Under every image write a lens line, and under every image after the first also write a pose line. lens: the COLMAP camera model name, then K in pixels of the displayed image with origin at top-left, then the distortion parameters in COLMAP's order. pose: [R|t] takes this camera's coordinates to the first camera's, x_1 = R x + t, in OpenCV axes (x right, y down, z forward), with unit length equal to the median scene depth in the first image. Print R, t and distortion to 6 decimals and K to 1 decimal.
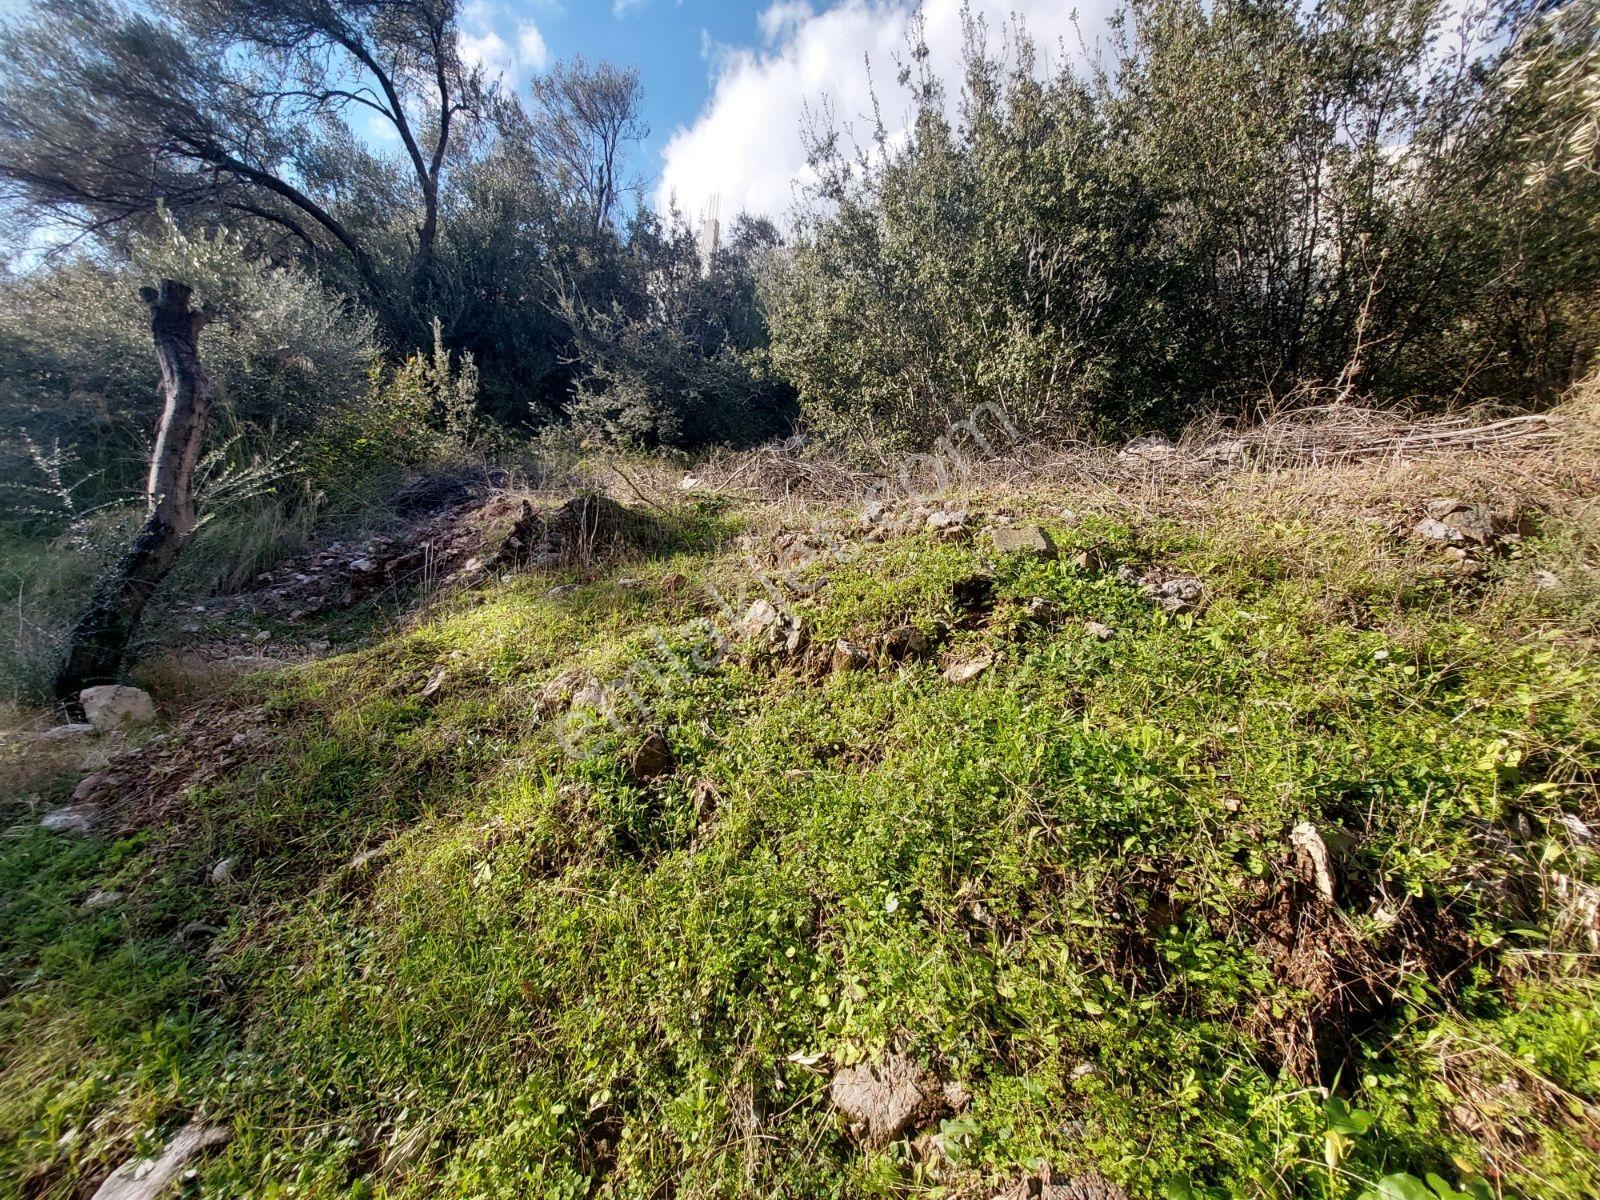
lens RADIAL K [[639.9, 0, 800.0], [0, 639.9, 586.9], [0, 0, 1]] dist [-0.023391, 0.003228]
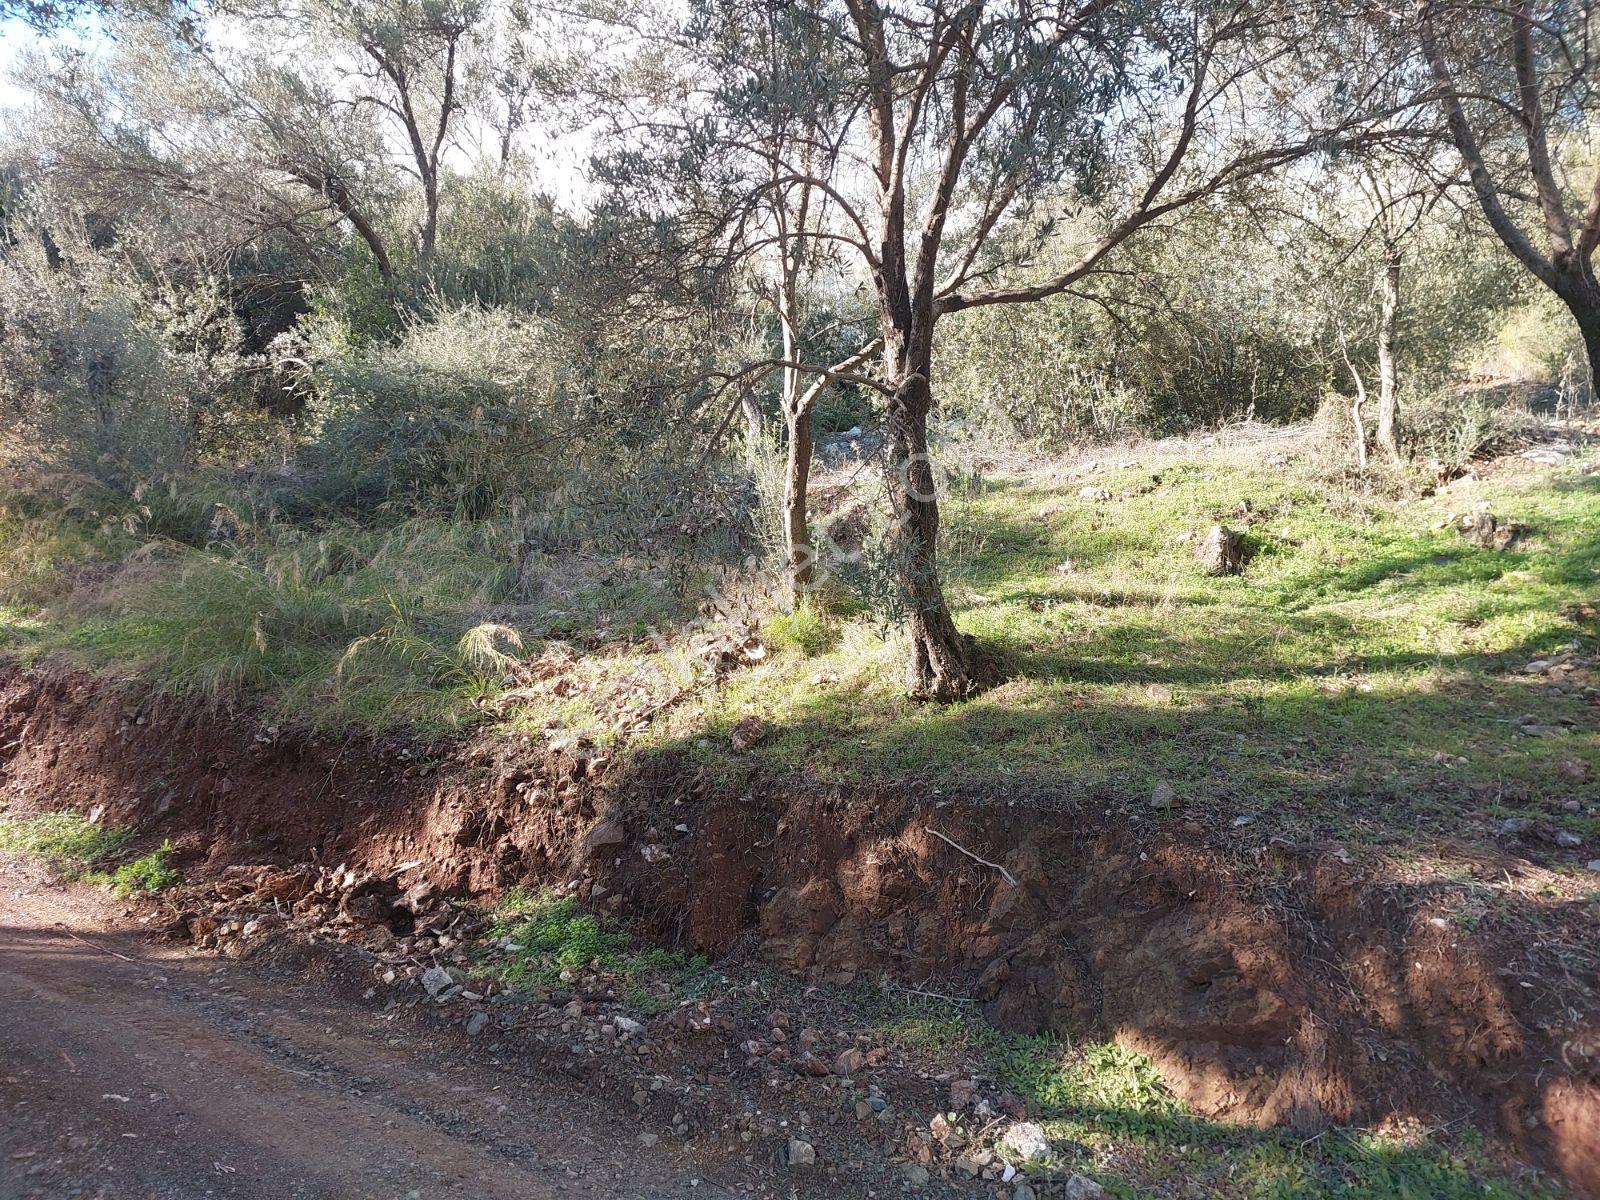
lens RADIAL K [[1078.6, 0, 785.7], [0, 1078.6, 587.9], [0, 0, 1]] dist [0.049900, -0.041299]
pose [[0.968868, -0.038618, 0.244546, -3.344758], [0.064398, 0.993069, -0.098317, 1.116016], [-0.239054, 0.111004, 0.964640, -4.412323]]
